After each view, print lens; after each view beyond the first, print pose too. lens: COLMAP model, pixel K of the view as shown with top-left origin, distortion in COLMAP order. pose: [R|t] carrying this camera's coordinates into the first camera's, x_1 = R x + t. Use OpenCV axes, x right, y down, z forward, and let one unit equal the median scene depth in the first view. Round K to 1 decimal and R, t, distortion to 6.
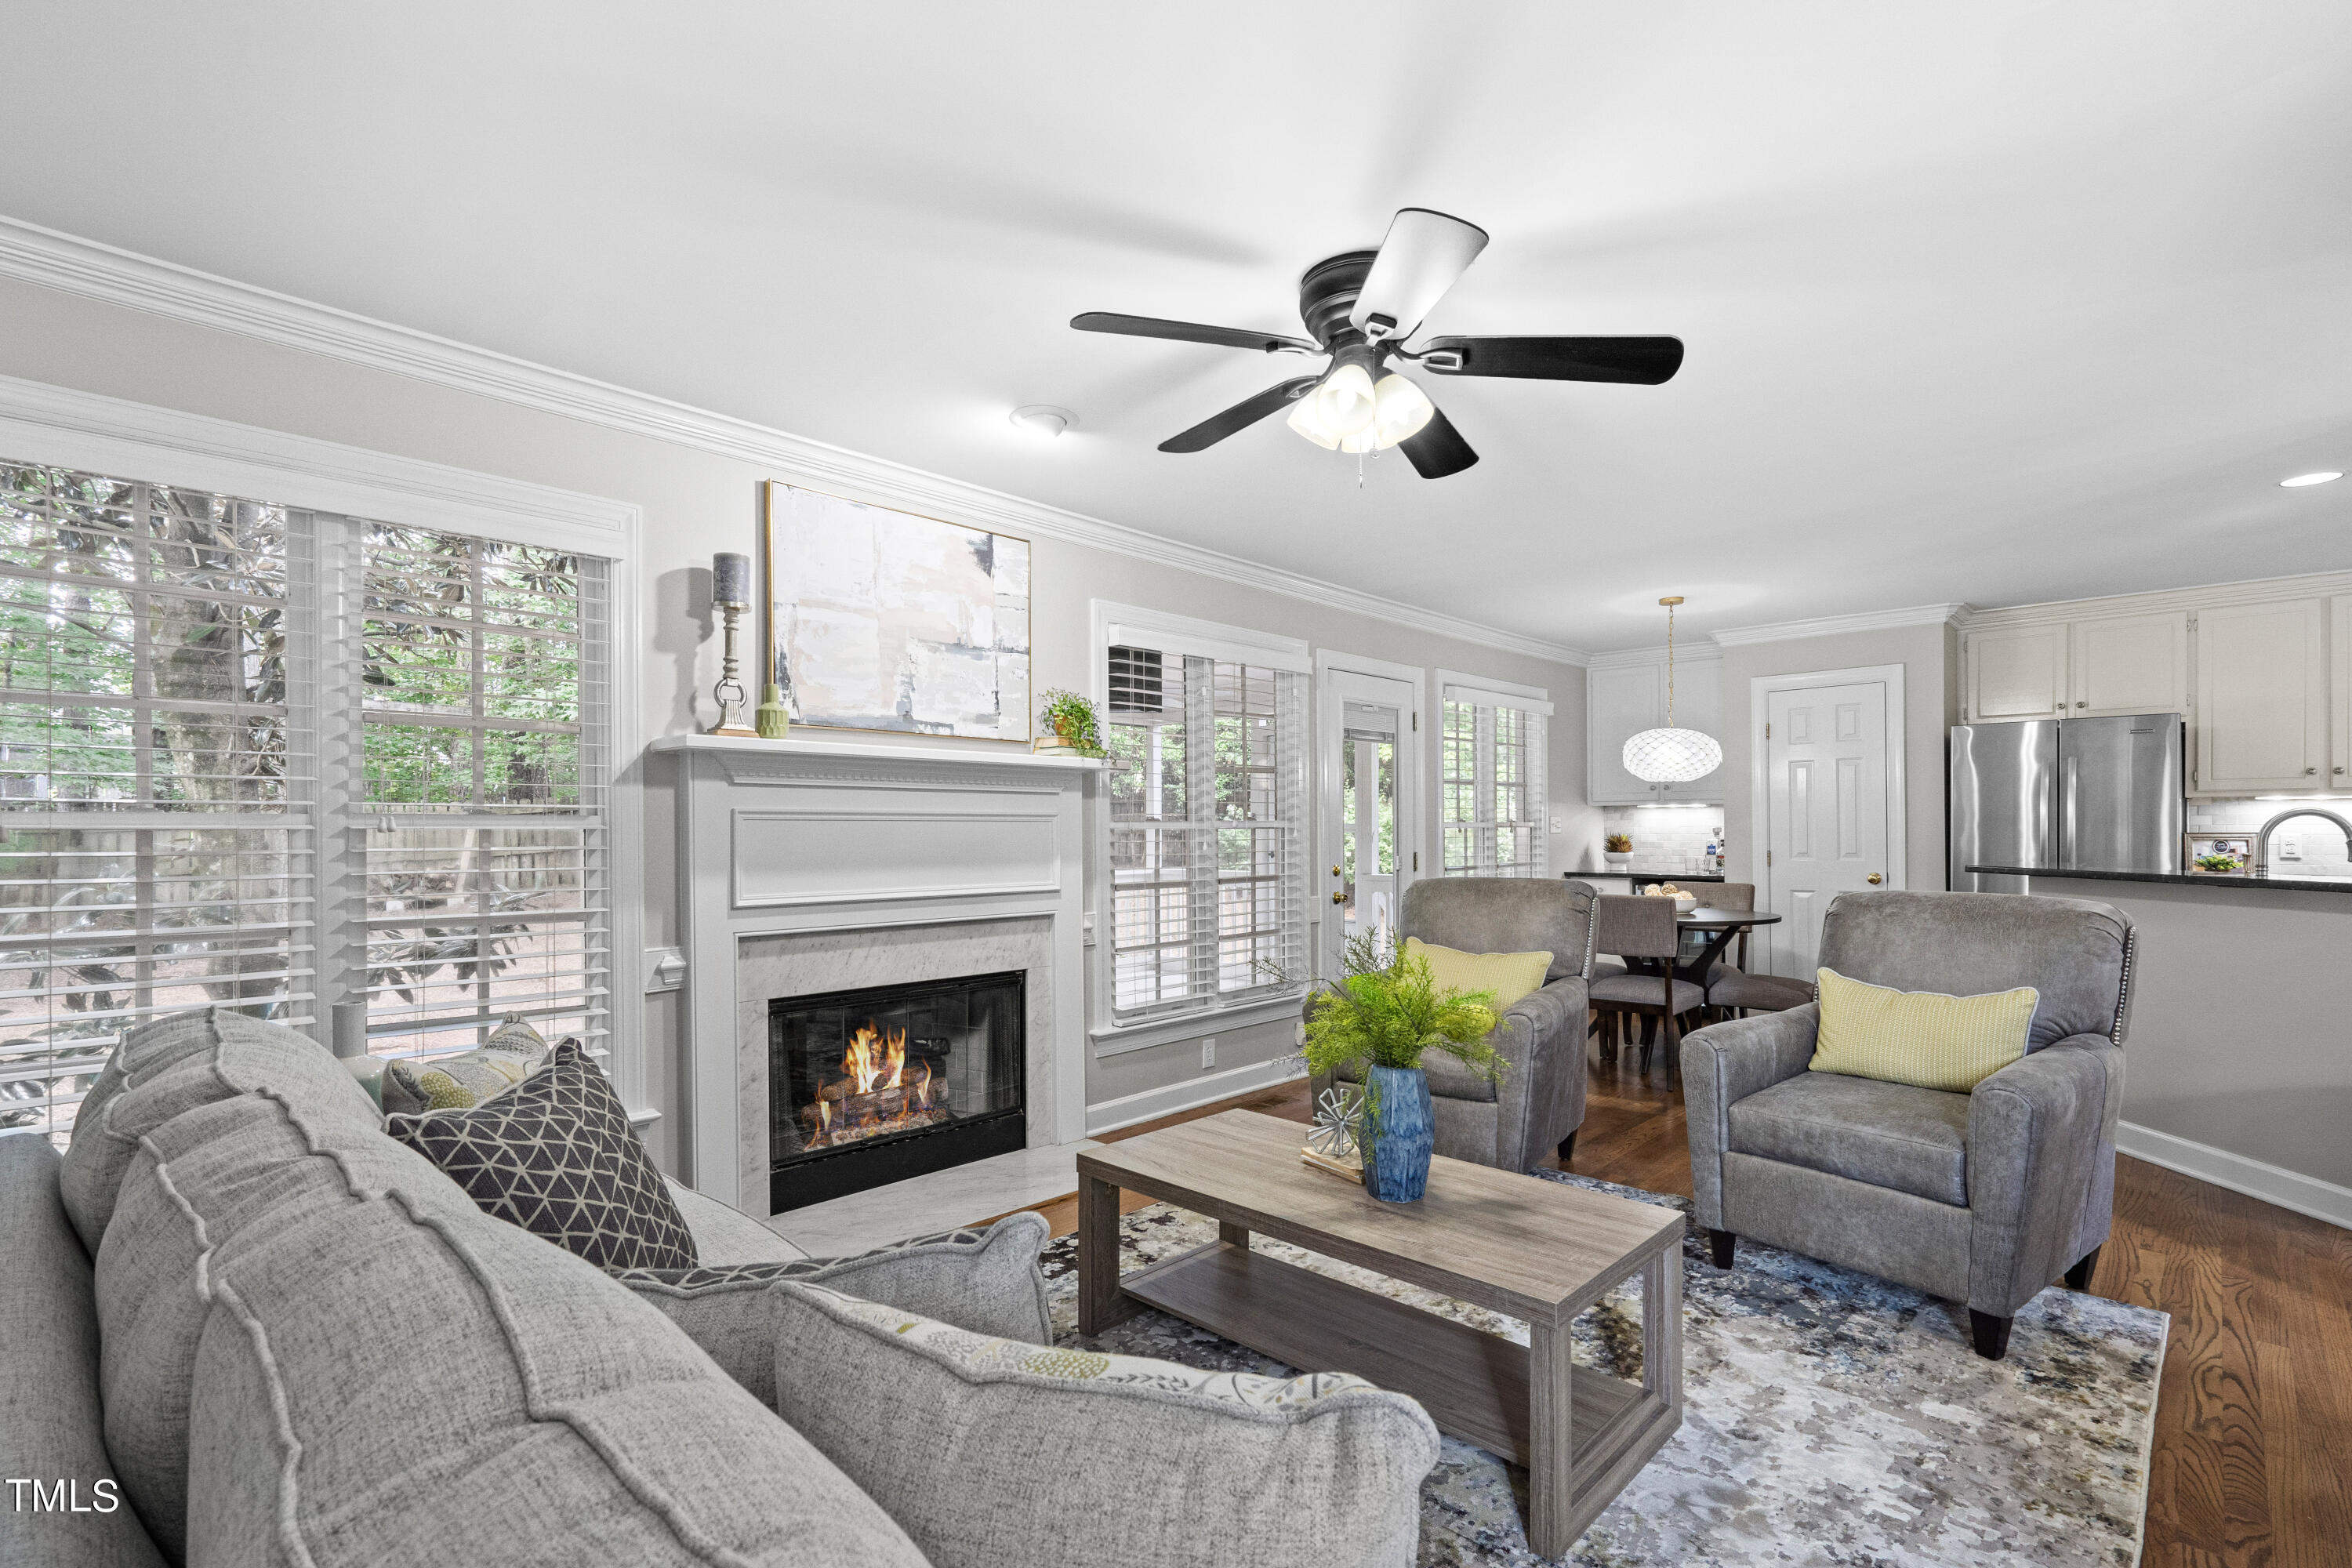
lens RADIAL K [[1065.3, 0, 1177.0], [0, 1065.3, 830.9], [0, 0, 1]] dist [-0.000614, 0.000076]
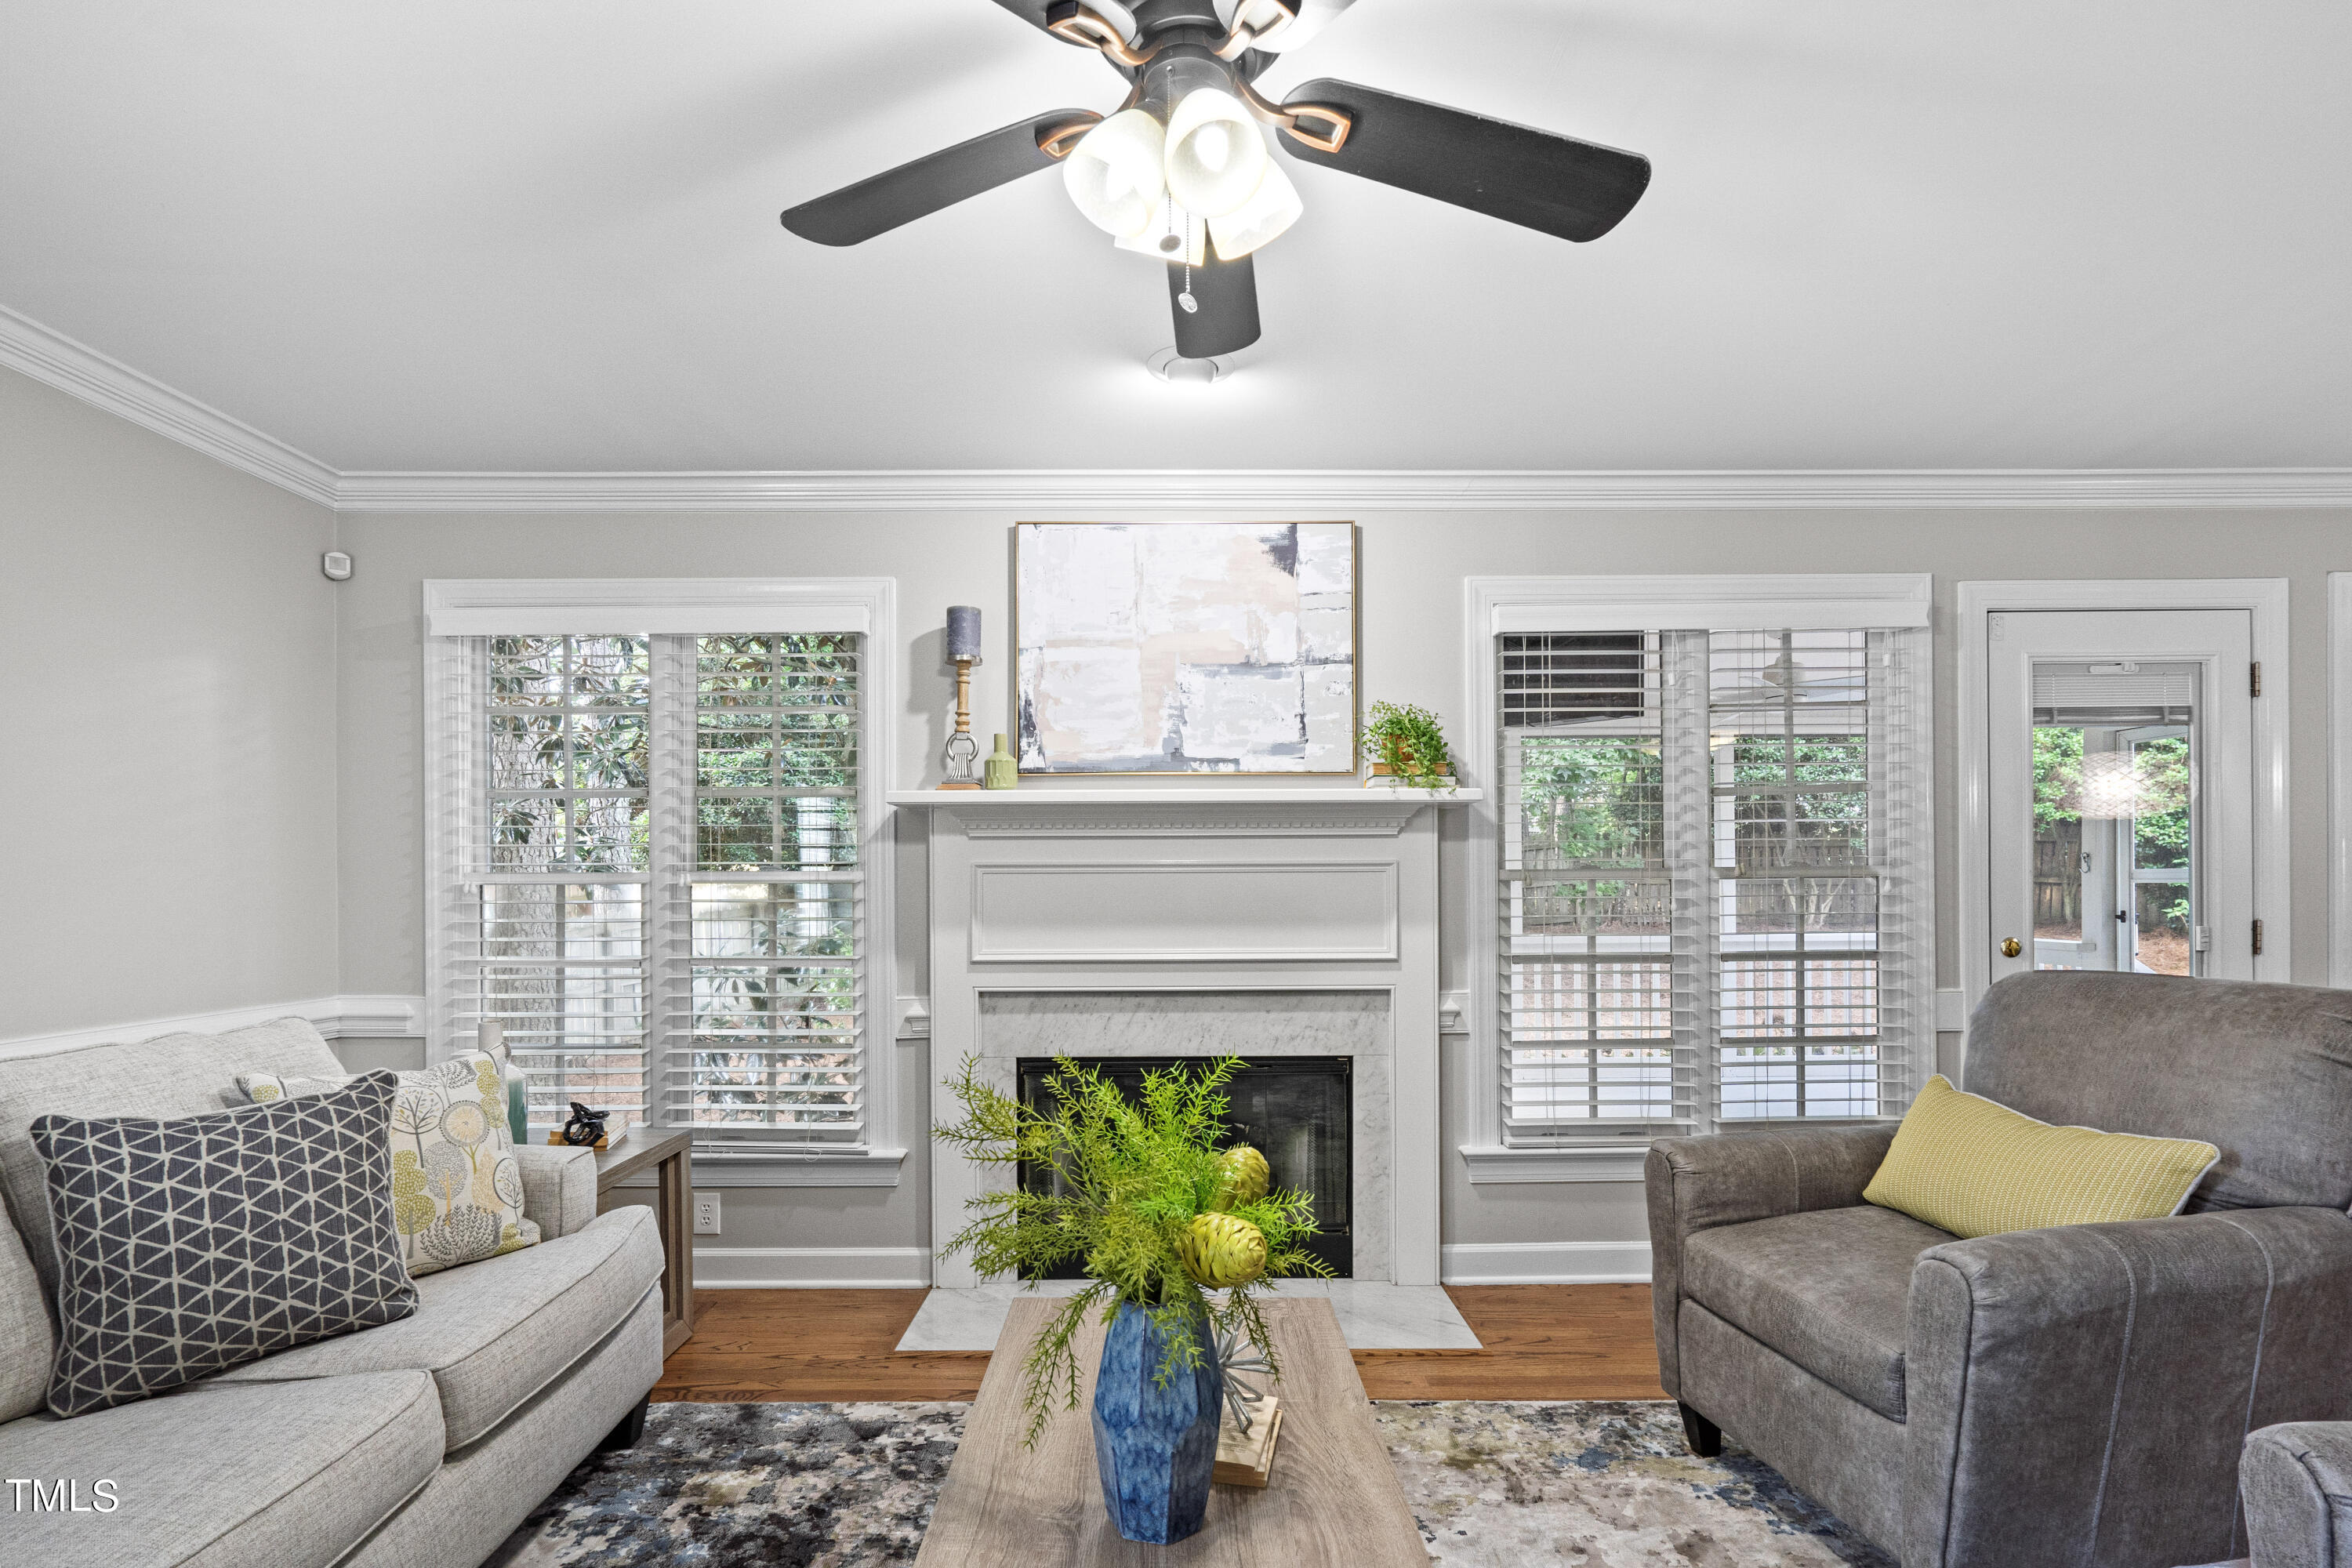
lens RADIAL K [[1075.3, 0, 1176.4], [0, 1075.3, 881.9], [0, 0, 1]] dist [-0.021873, 0.018474]
pose [[0.704624, 0.001770, -0.709578, 0.354802], [0.002408, 0.999985, 0.004886, -0.005867], [0.709576, -0.005152, 0.704610, 0.352036]]
